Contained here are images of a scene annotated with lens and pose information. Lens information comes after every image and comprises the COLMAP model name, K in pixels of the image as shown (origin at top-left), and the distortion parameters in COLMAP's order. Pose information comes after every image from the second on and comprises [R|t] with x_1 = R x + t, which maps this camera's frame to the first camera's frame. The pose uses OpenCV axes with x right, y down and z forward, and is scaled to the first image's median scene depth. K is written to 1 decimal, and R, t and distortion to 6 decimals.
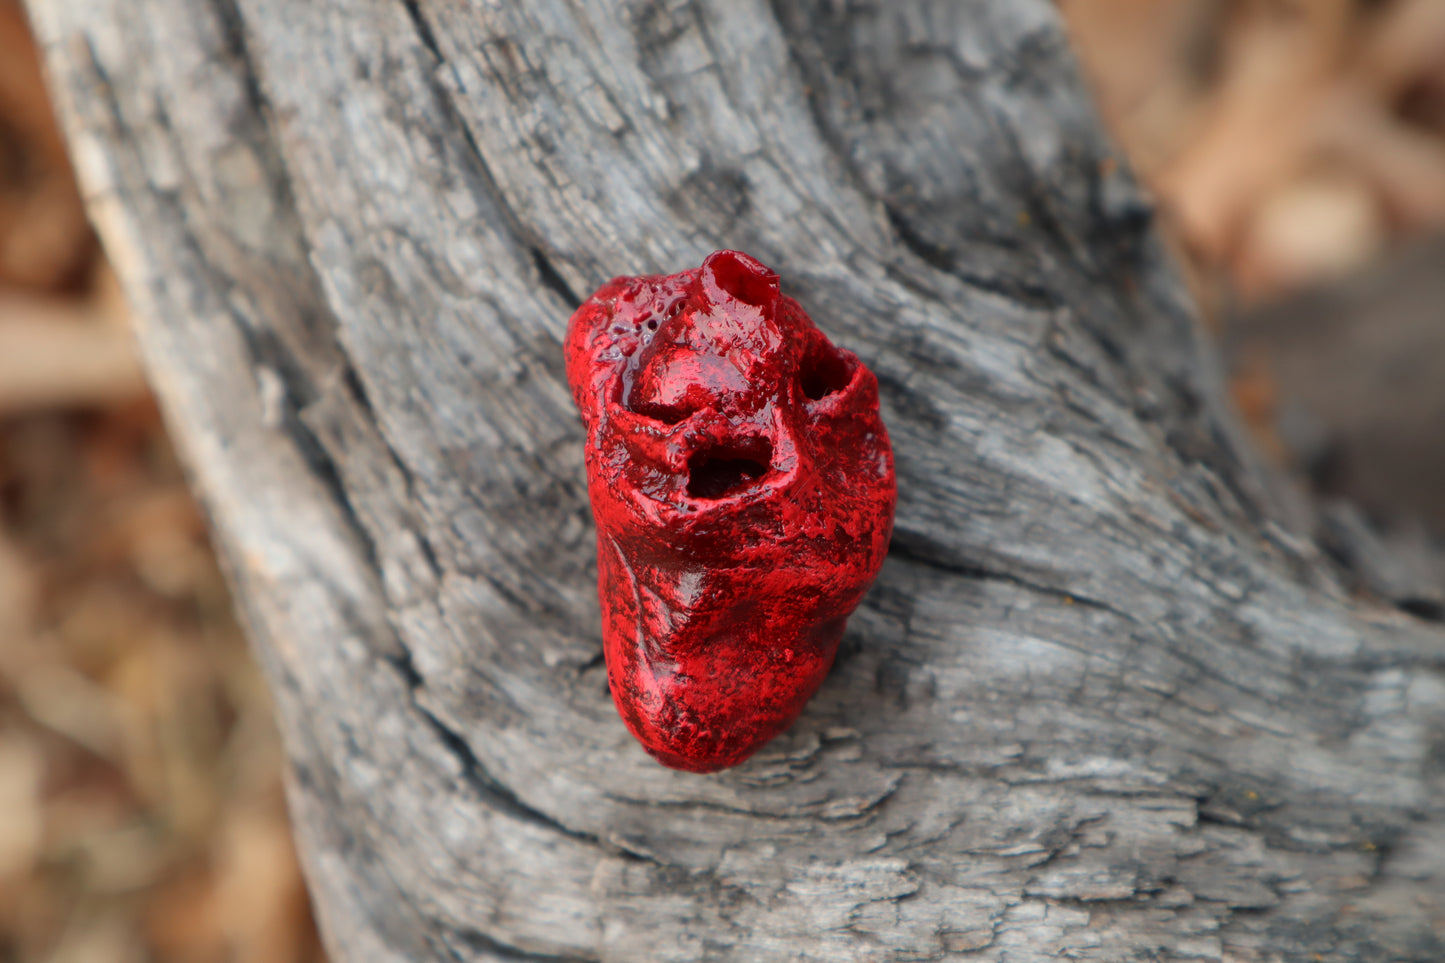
lens RADIAL K [[3171.3, 0, 726.5], [0, 3171.3, 476.5], [0, 0, 1]] dist [0.013235, 0.000000]
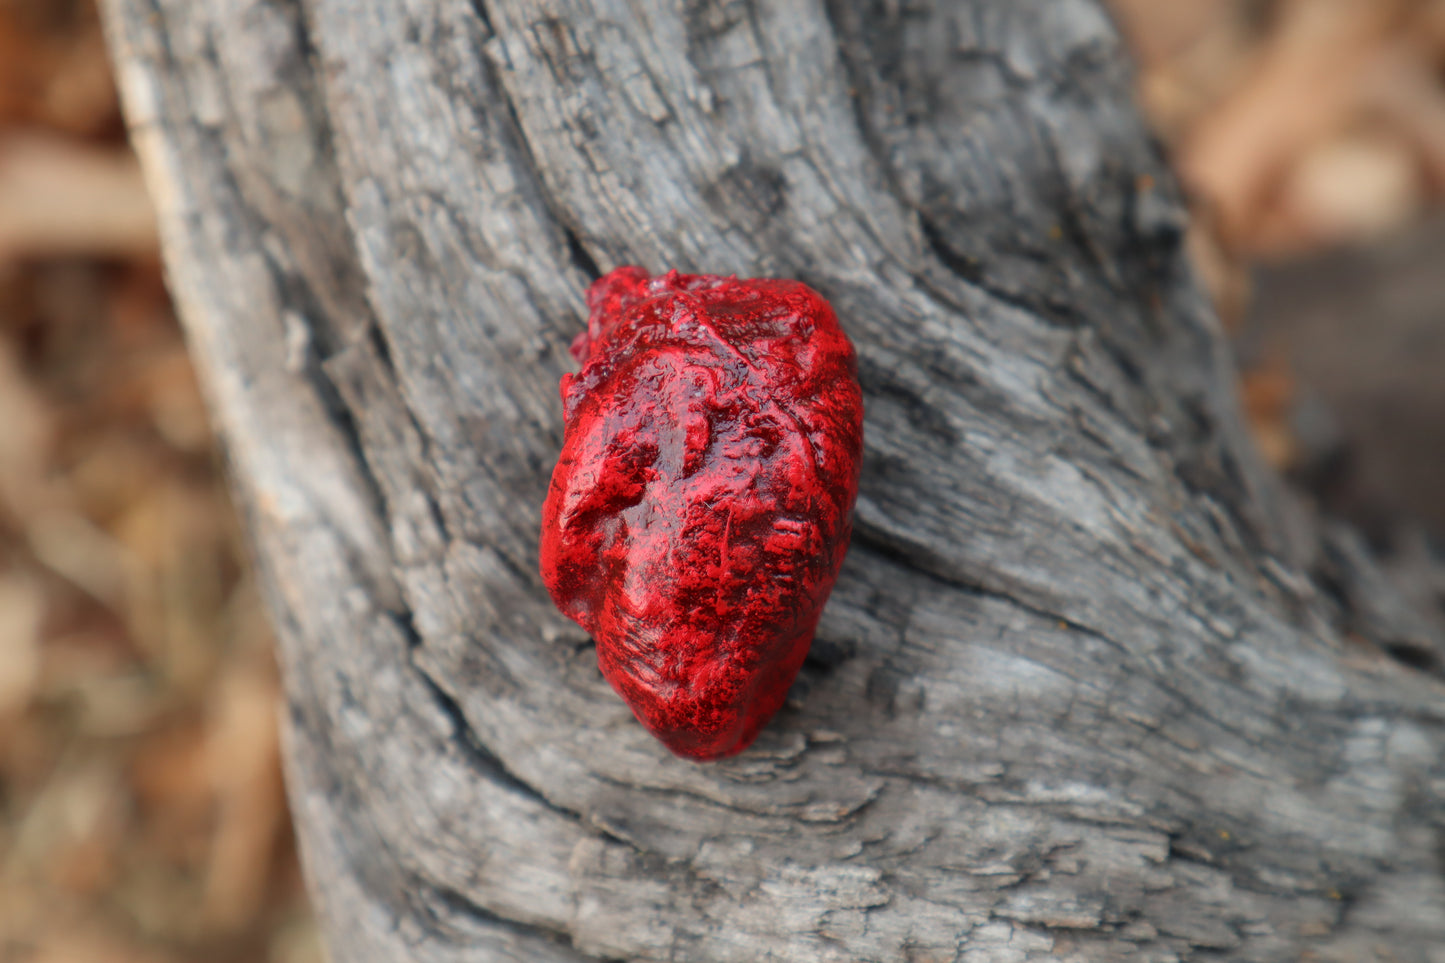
lens RADIAL K [[3171.3, 0, 723.9], [0, 3171.3, 474.8], [0, 0, 1]] dist [0.013235, 0.000000]
pose [[0.996005, 0.089226, -0.003448, -0.000844], [-0.088892, 0.994456, 0.056181, -0.055009], [0.008442, -0.055650, 0.998415, -0.009405]]
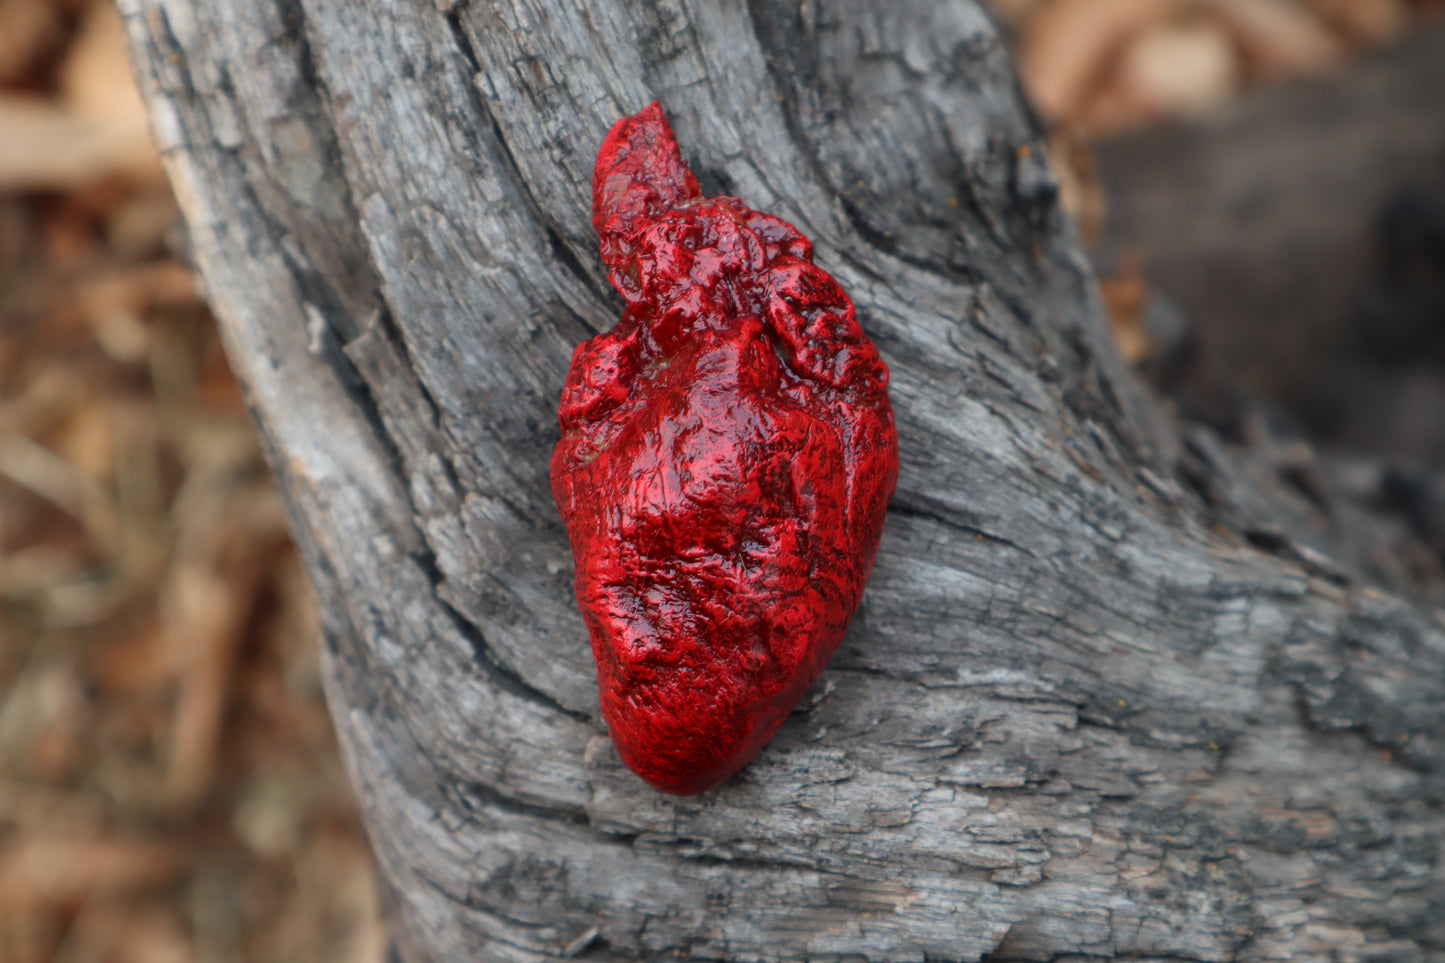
lens RADIAL K [[3171.3, 0, 692.0], [0, 3171.3, 475.3], [0, 0, 1]] dist [0.013235, 0.000000]
pose [[0.998393, 0.032567, 0.046372, -0.059680], [-0.037655, 0.992830, 0.113453, -0.117233], [-0.042345, -0.115016, 0.992461, -0.203184]]
